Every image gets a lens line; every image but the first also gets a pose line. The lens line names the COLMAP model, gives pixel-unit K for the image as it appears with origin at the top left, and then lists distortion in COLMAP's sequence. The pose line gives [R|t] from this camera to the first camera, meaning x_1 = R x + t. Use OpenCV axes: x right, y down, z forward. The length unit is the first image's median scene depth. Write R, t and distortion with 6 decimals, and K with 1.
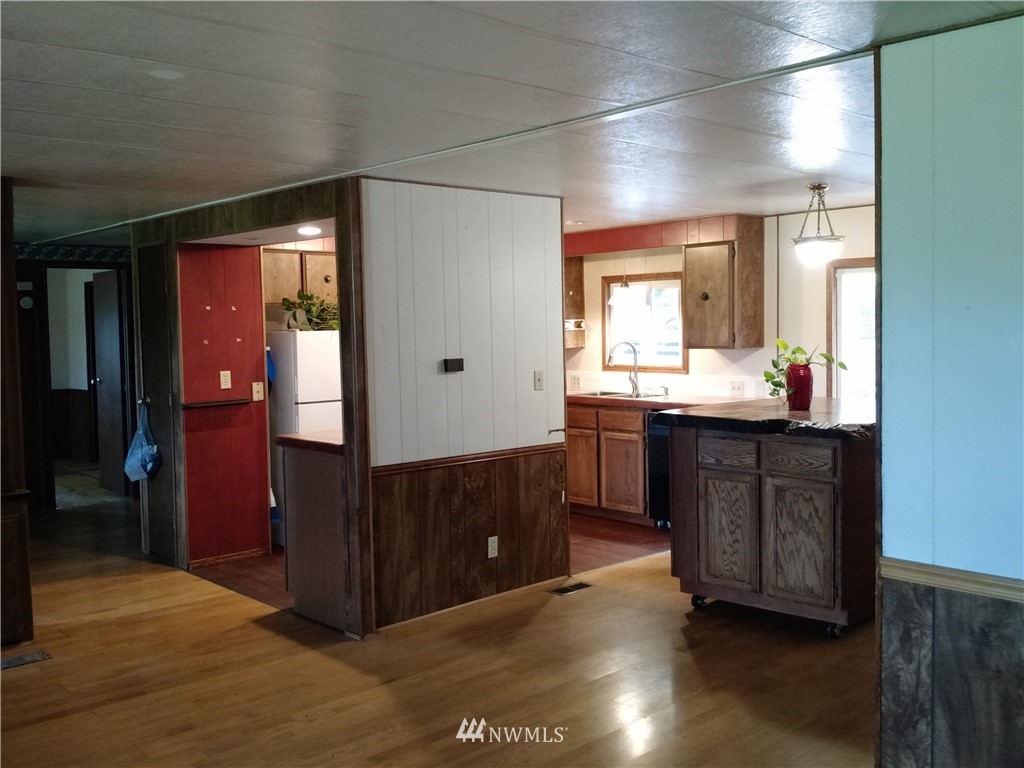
lens RADIAL K [[997.2, 0, 507.0], [0, 997.2, 374.7], [0, 0, 1]] dist [0.176666, -0.423776]
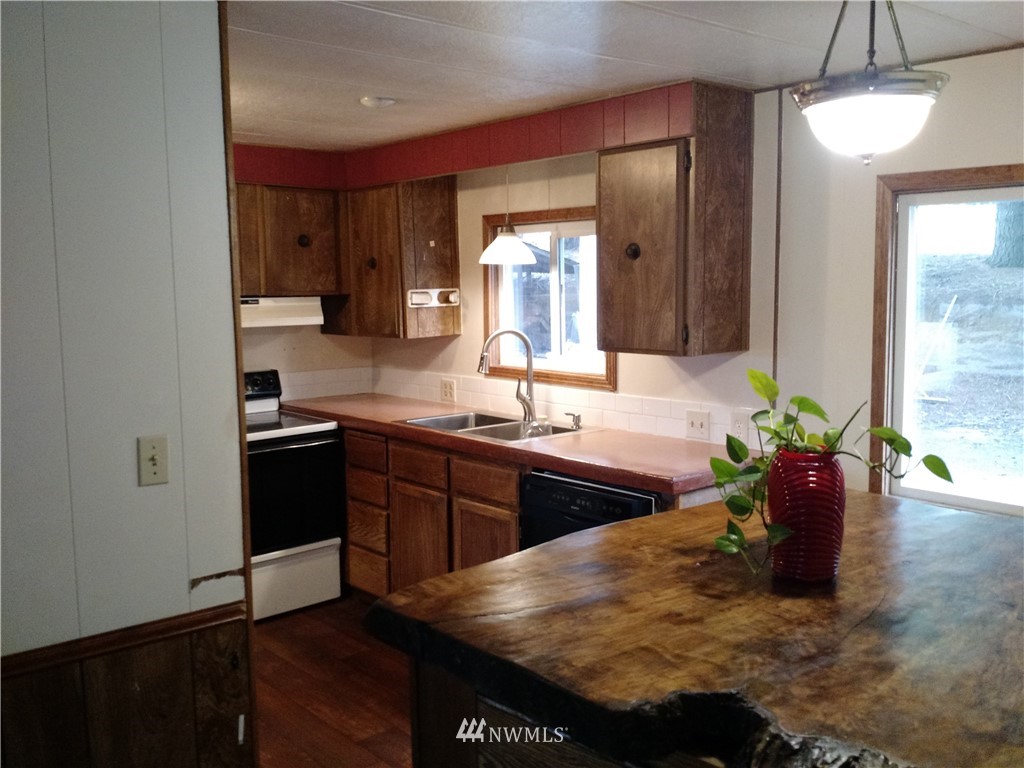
lens RADIAL K [[957.5, 0, 504.1], [0, 957.5, 379.0], [0, 0, 1]] dist [0.137459, -0.363456]
pose [[0.999182, 0.009140, -0.039397, 0.169659], [-0.006919, 0.998398, 0.056151, -0.044841], [0.039847, -0.055832, 0.997645, 0.568250]]
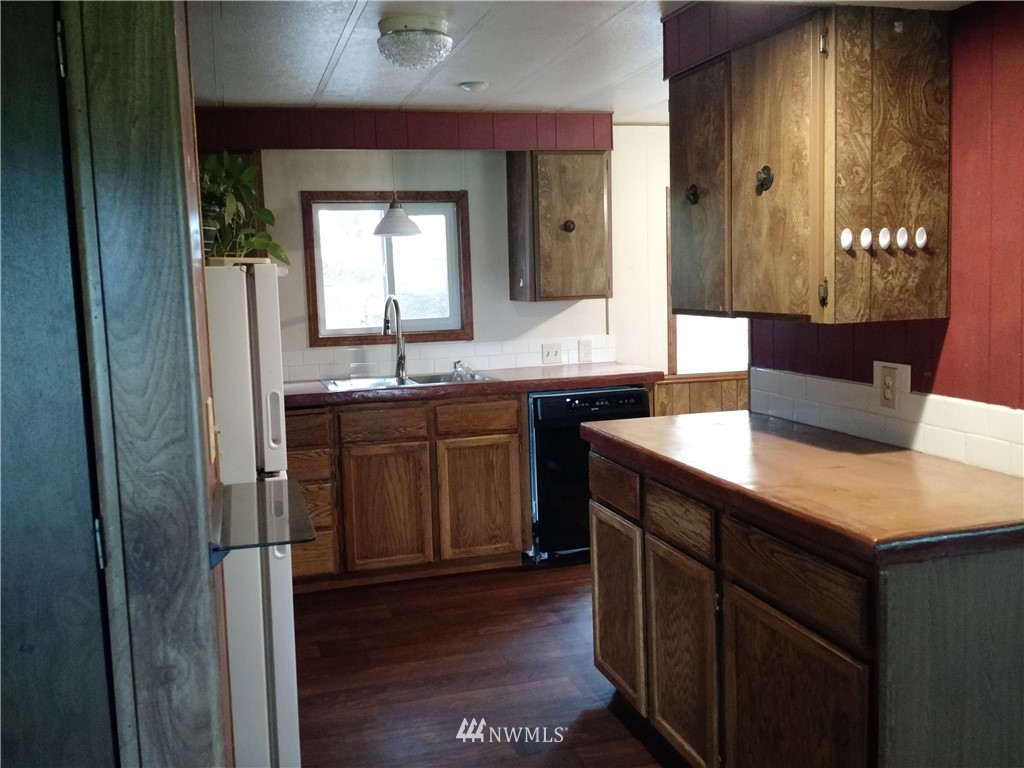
lens RADIAL K [[953.4, 0, 512.0], [0, 953.4, 384.0], [0, 0, 1]] dist [0.094622, -0.242965]
pose [[0.434536, -0.100238, 0.895059, -0.492251], [0.069647, 0.994551, 0.077568, -0.024485], [-0.897958, 0.028632, 0.439149, 0.830743]]
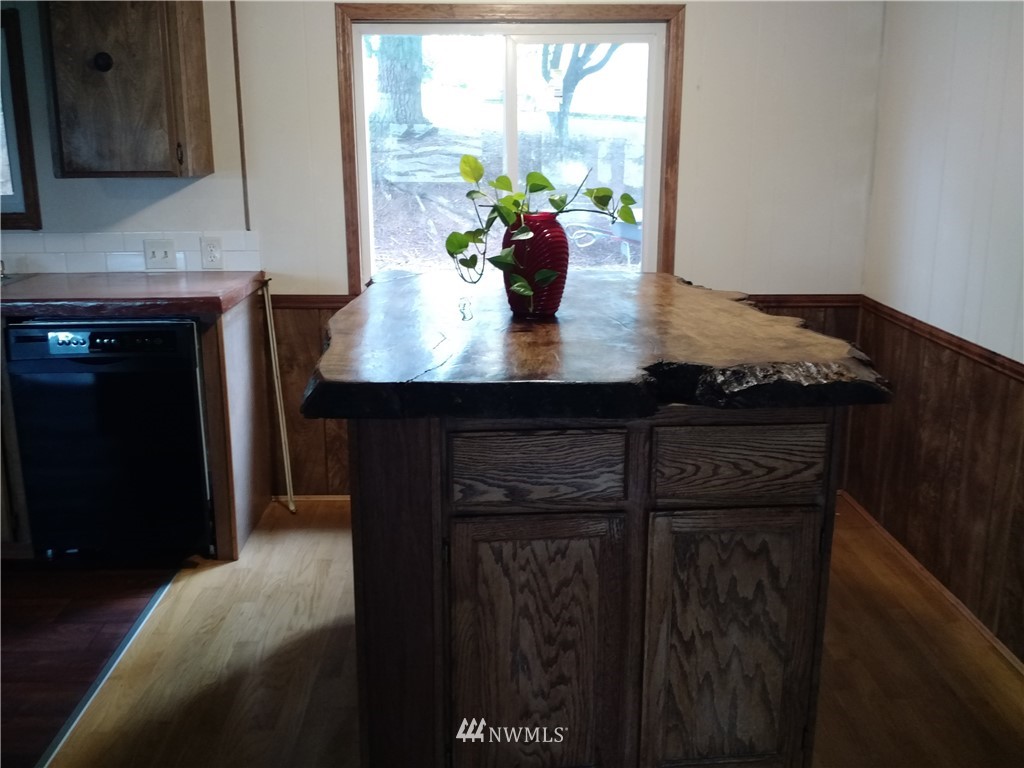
lens RADIAL K [[957.5, 0, 504.1], [0, 957.5, 379.0], [0, 0, 1]] dist [0.137459, -0.363456]
pose [[0.661851, -0.167634, 0.730652, -0.033325], [0.029183, 0.979699, 0.198338, -0.019903], [-0.749067, -0.109948, 0.653306, 0.622877]]
